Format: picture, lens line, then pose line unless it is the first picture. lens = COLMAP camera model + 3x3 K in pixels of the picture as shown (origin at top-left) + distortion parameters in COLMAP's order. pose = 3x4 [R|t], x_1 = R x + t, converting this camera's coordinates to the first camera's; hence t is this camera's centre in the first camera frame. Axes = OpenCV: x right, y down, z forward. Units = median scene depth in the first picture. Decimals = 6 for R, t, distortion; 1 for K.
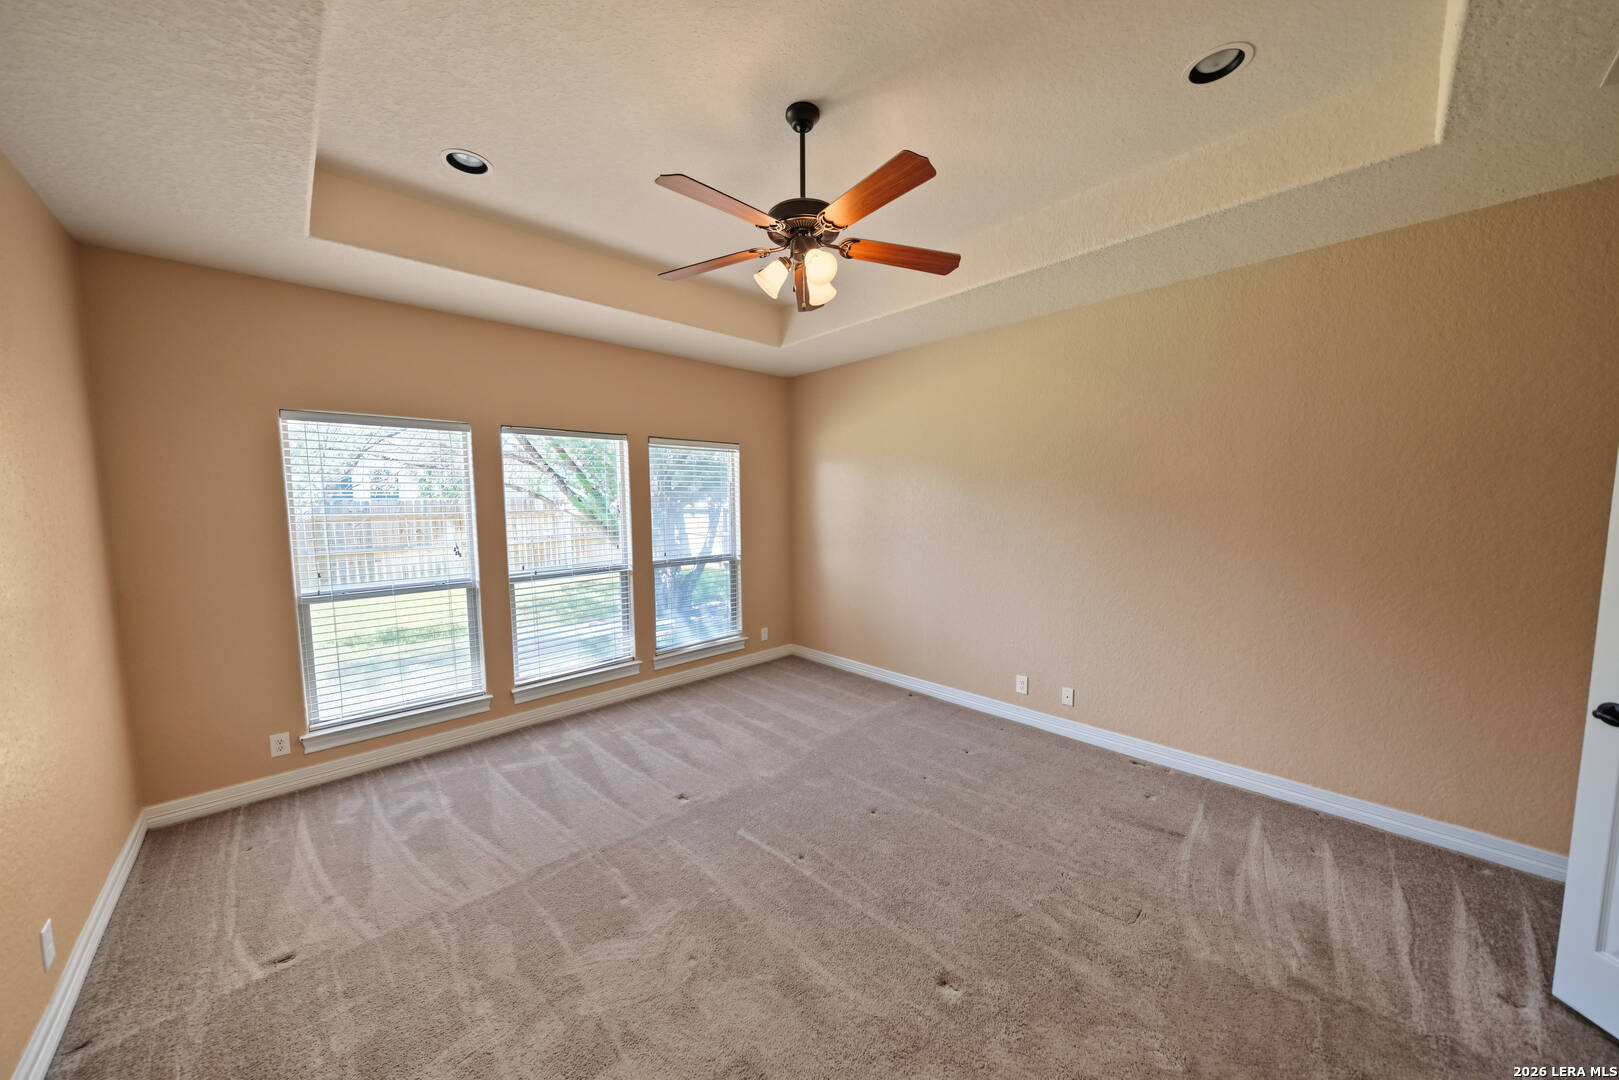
lens RADIAL K [[547.9, 0, 811.5], [0, 547.9, 533.0], [0, 0, 1]] dist [-0.005332, 0.000196]
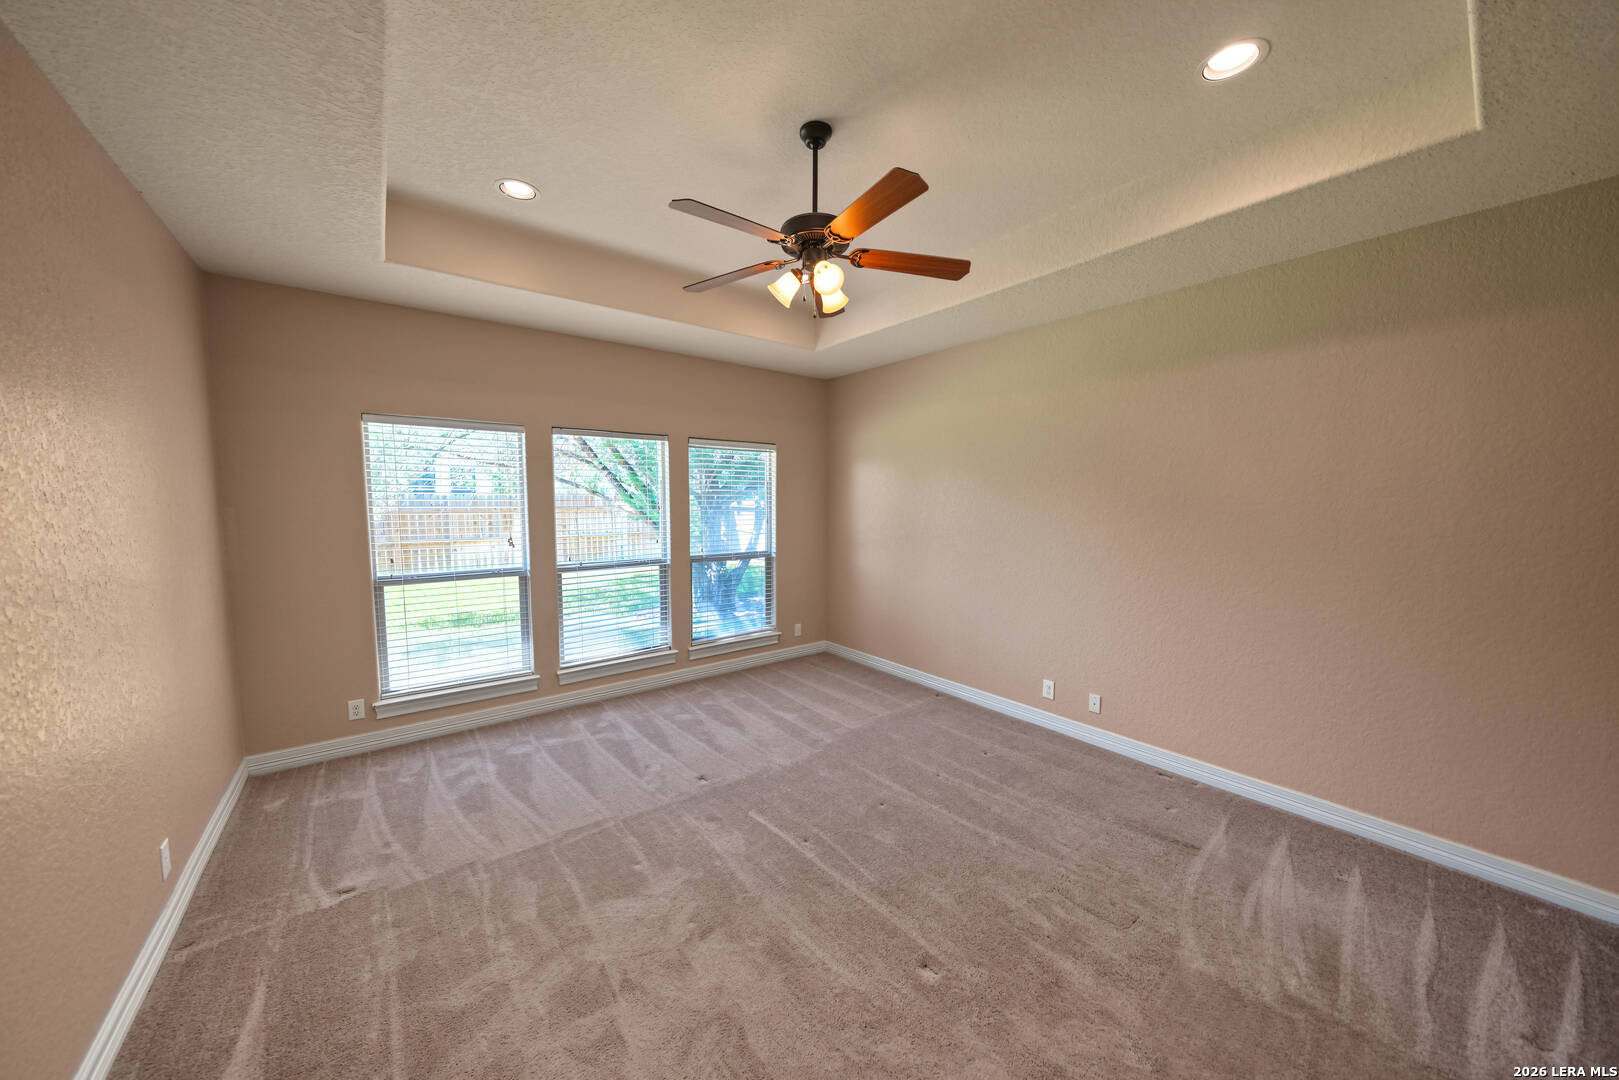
lens RADIAL K [[547.9, 0, 810.7], [0, 547.9, 532.7], [0, 0, 1]] dist [-0.005332, 0.000196]
pose [[0.994841, 0.019242, -0.099604, 0.066228], [-0.019209, 0.999815, 0.001290, 0.001738], [0.099610, 0.000630, 0.995026, -0.032640]]
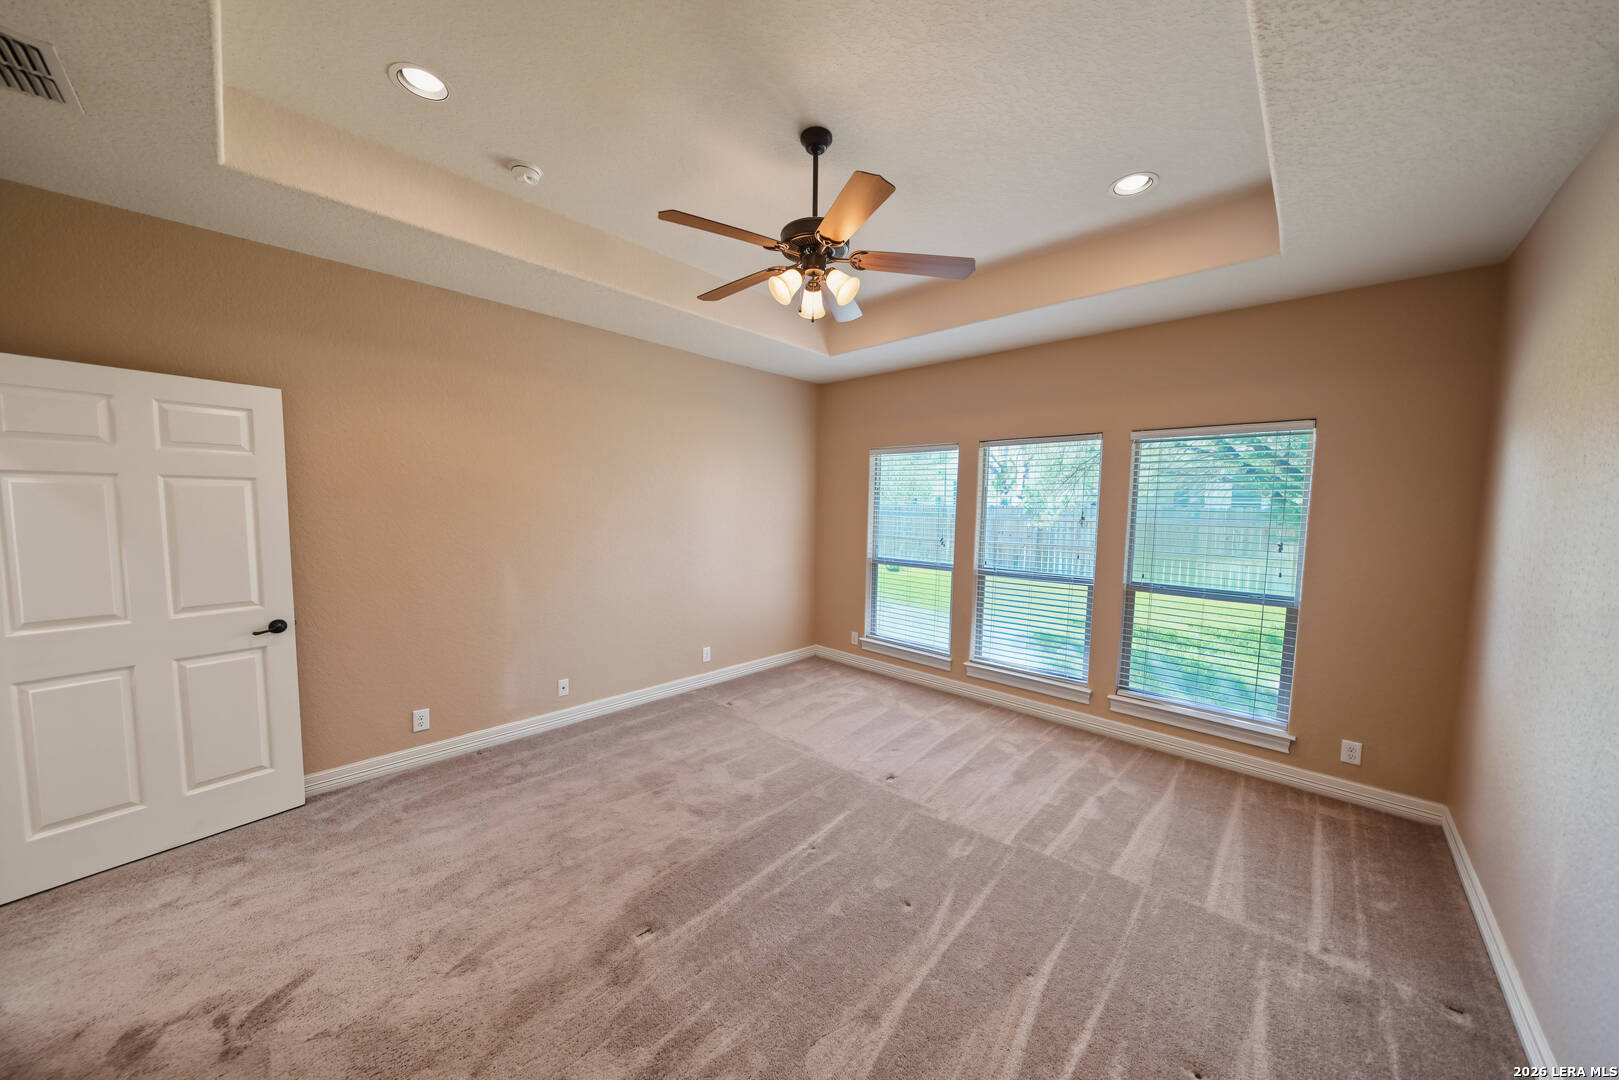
lens RADIAL K [[547.9, 0, 794.4], [0, 547.9, 533.2], [0, 0, 1]] dist [-0.005332, 0.000196]
pose [[0.042189, 0.064553, -0.997022, 0.767407], [-0.081226, 0.994829, 0.060974, -0.045826], [0.995802, 0.078412, 0.047214, 0.686395]]
